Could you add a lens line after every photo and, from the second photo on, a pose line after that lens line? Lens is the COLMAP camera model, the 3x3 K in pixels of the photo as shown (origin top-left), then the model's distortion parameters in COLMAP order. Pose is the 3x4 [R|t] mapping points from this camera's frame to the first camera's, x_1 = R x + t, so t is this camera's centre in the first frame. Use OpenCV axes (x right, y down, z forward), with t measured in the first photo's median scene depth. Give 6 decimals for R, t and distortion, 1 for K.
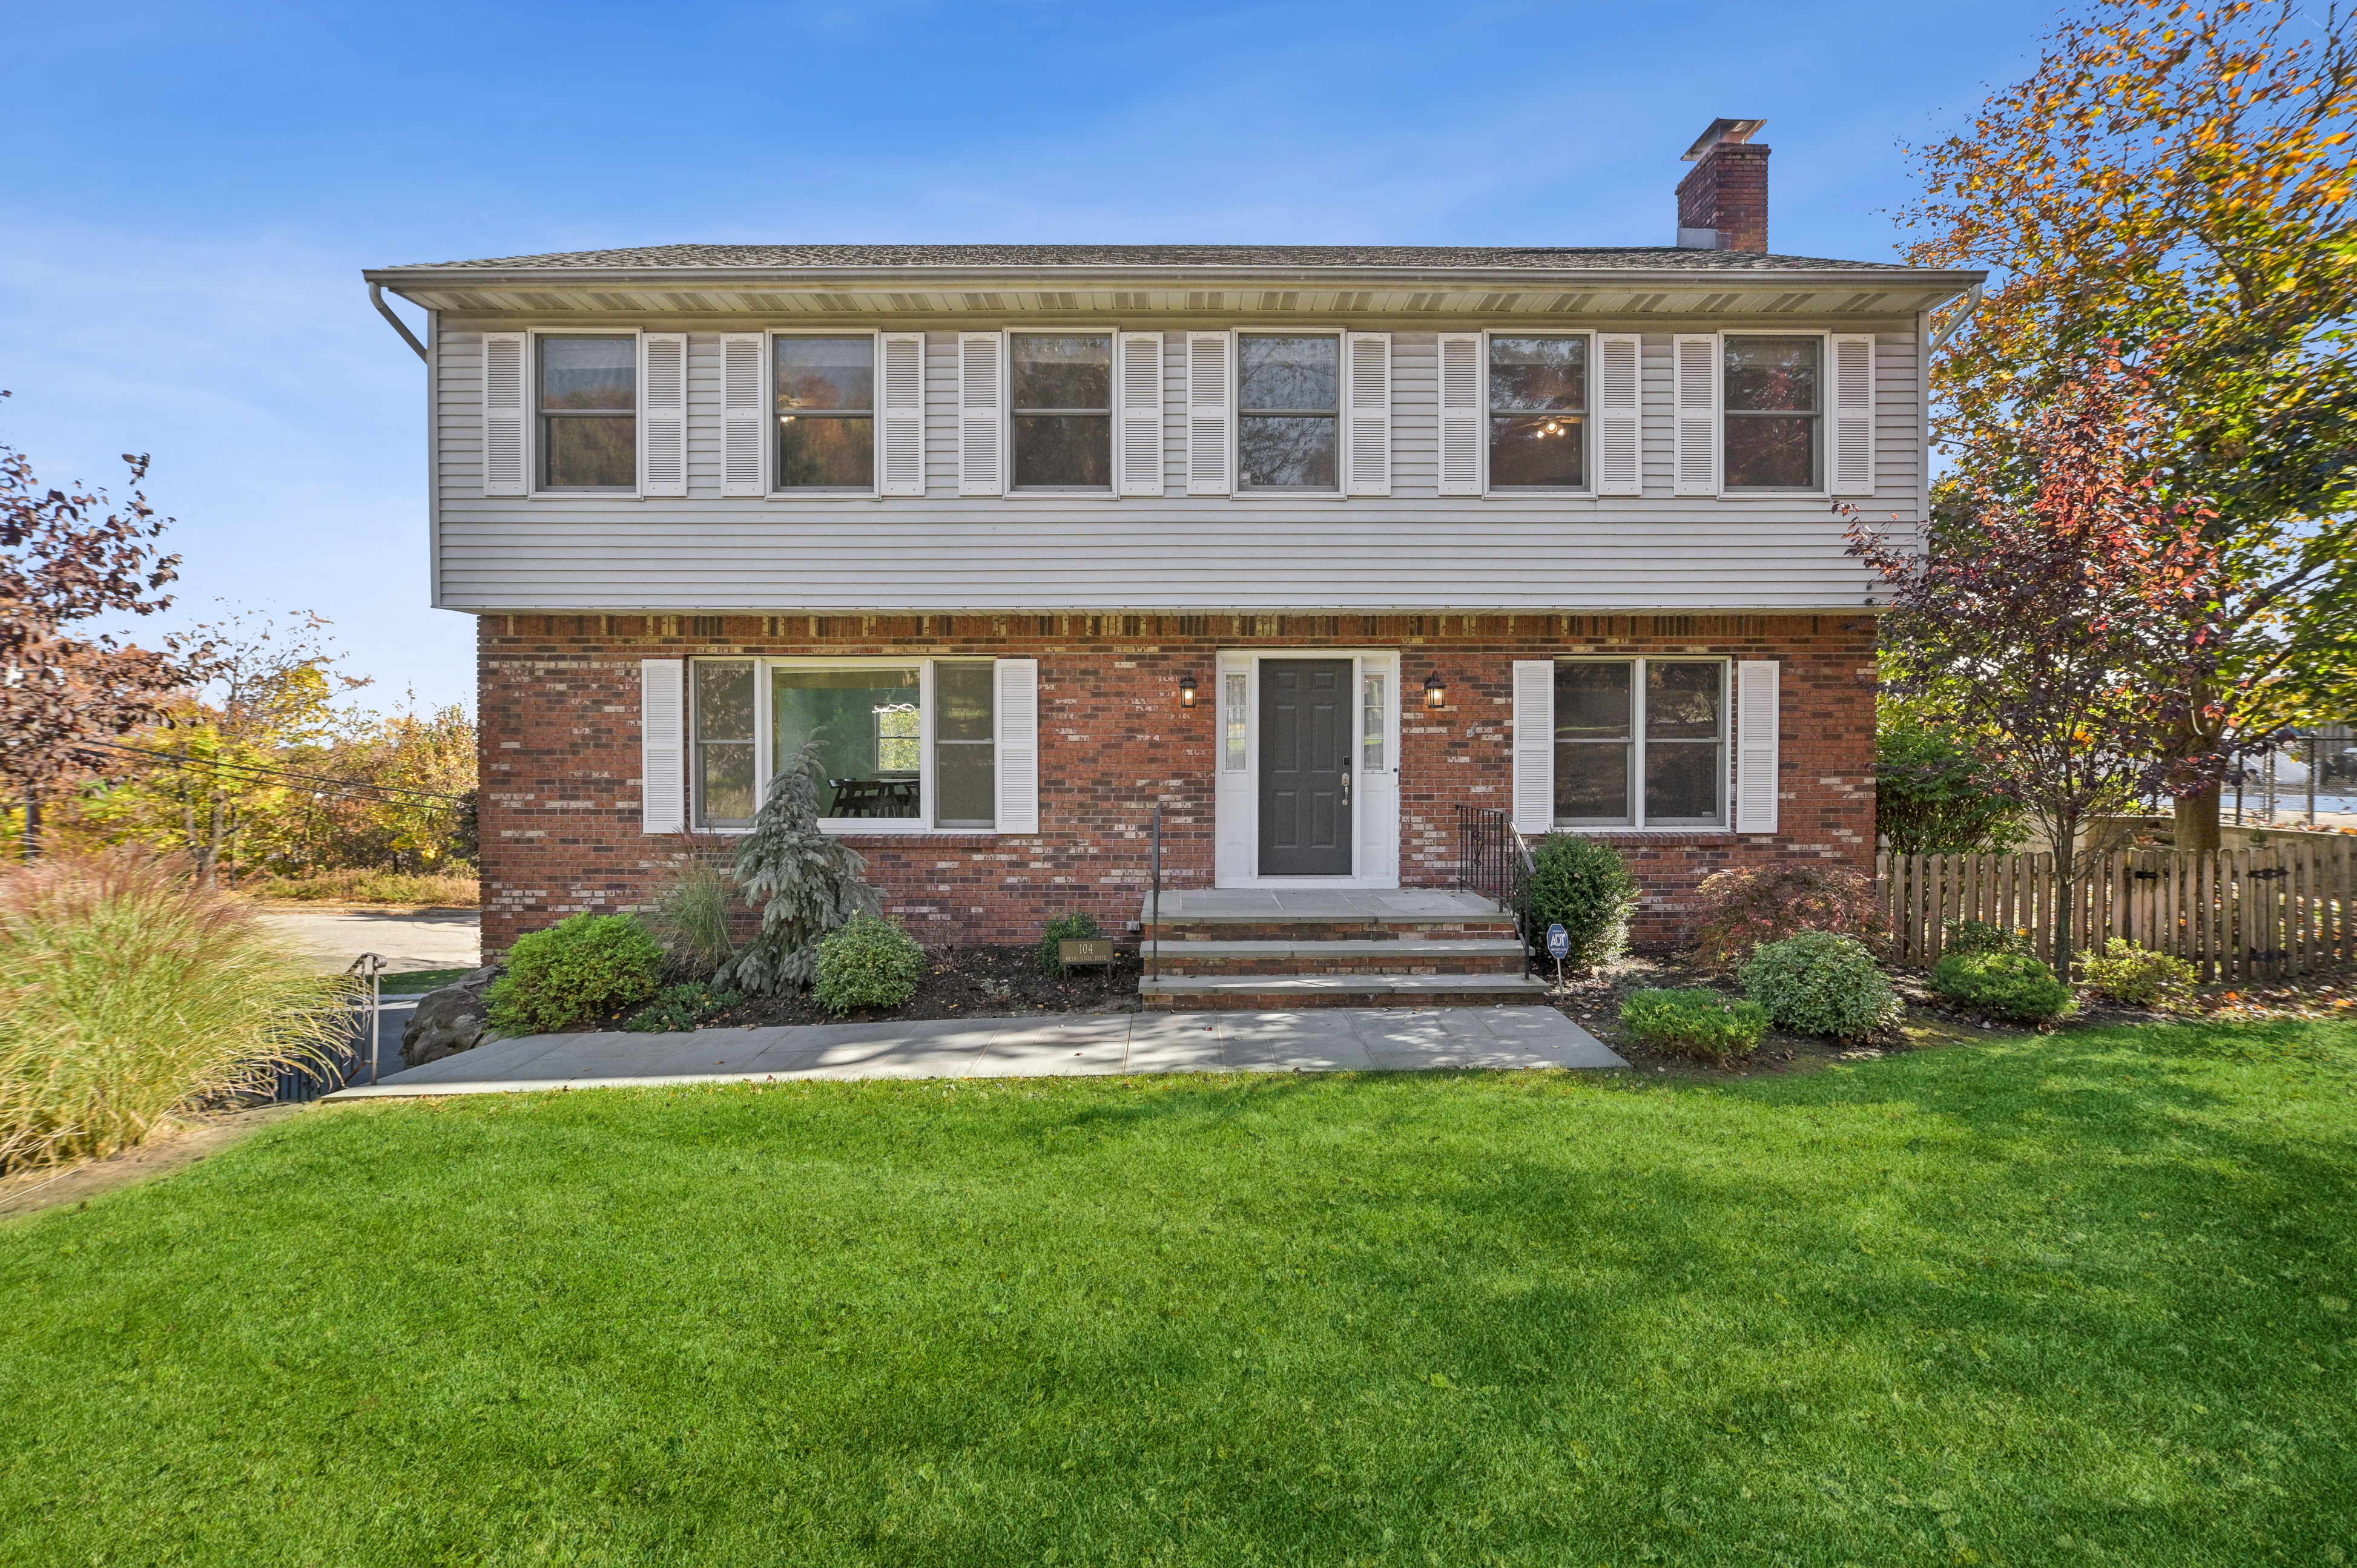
lens RADIAL K [[919.9, 0, 1125.3], [0, 919.9, 709.9], [0, 0, 1]] dist [-0.006769, 0.000113]
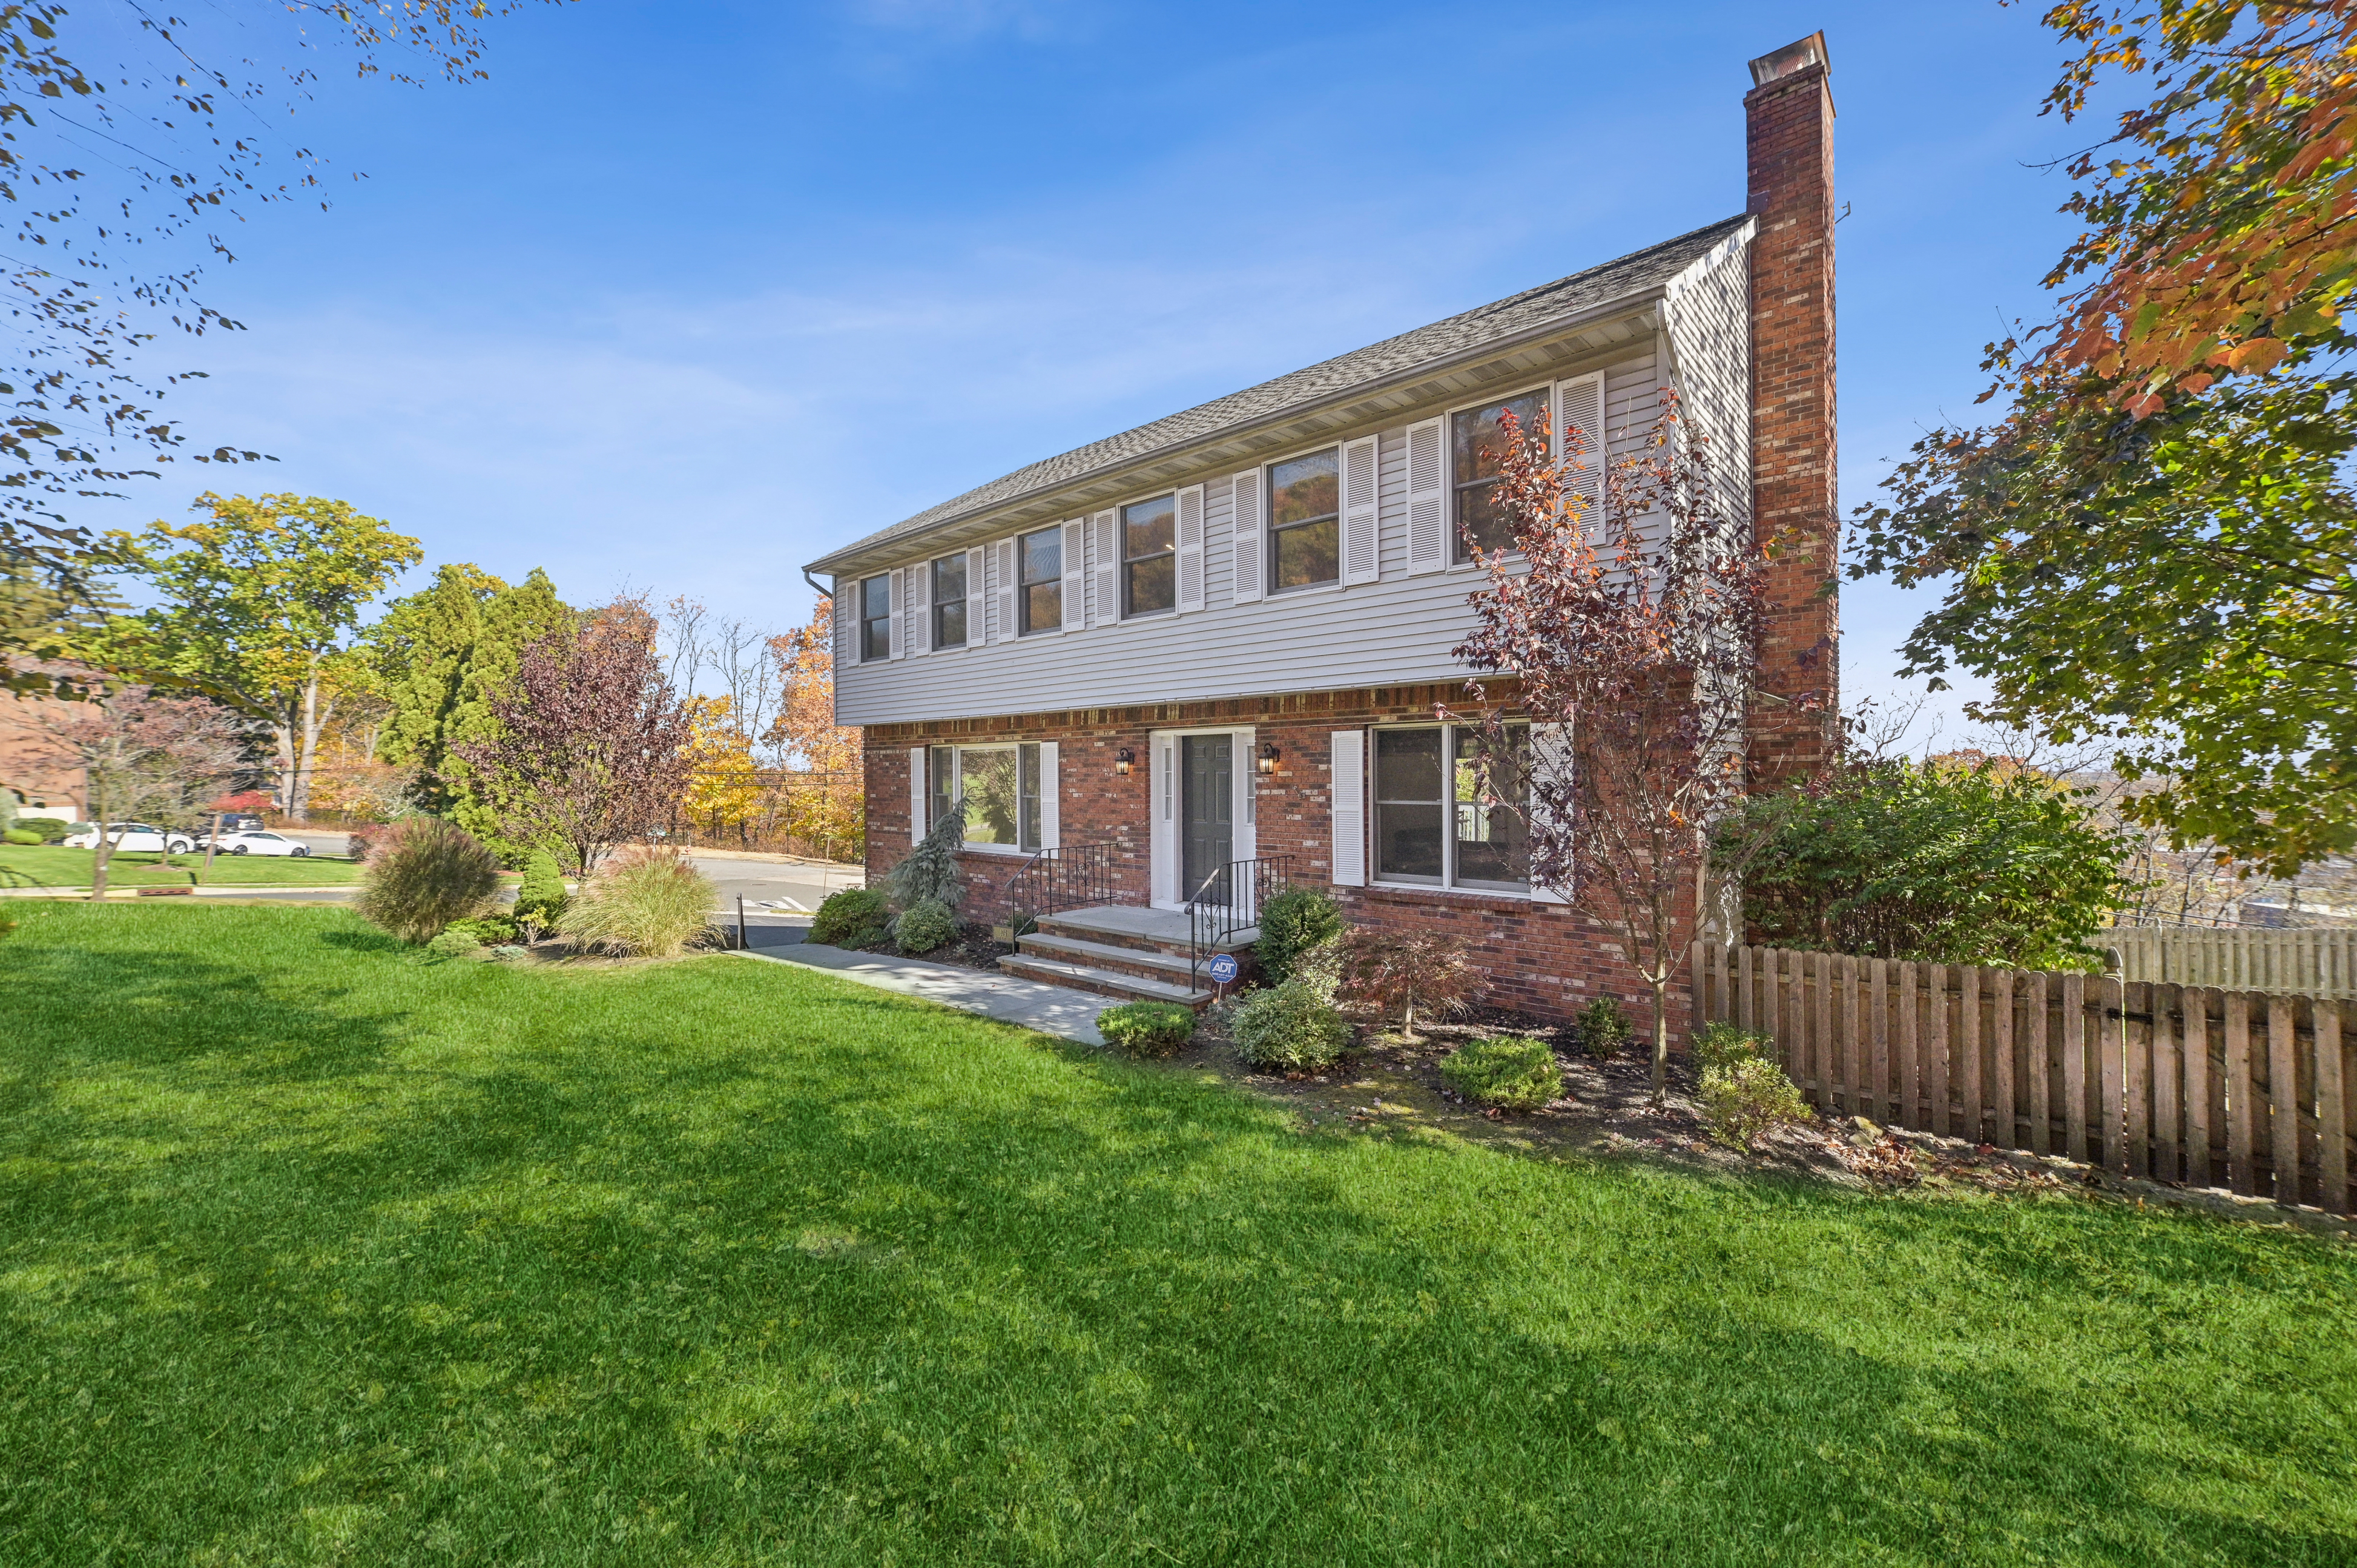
lens RADIAL K [[957.5, 0, 1173.4], [0, 957.5, 752.7], [0, 0, 1]] dist [-0.001071, -0.000092]
pose [[0.728662, -0.019054, -0.684609, 1.093978], [0.003045, 0.999693, -0.024582, 0.001173], [0.684867, 0.015827, 0.728496, -0.002252]]
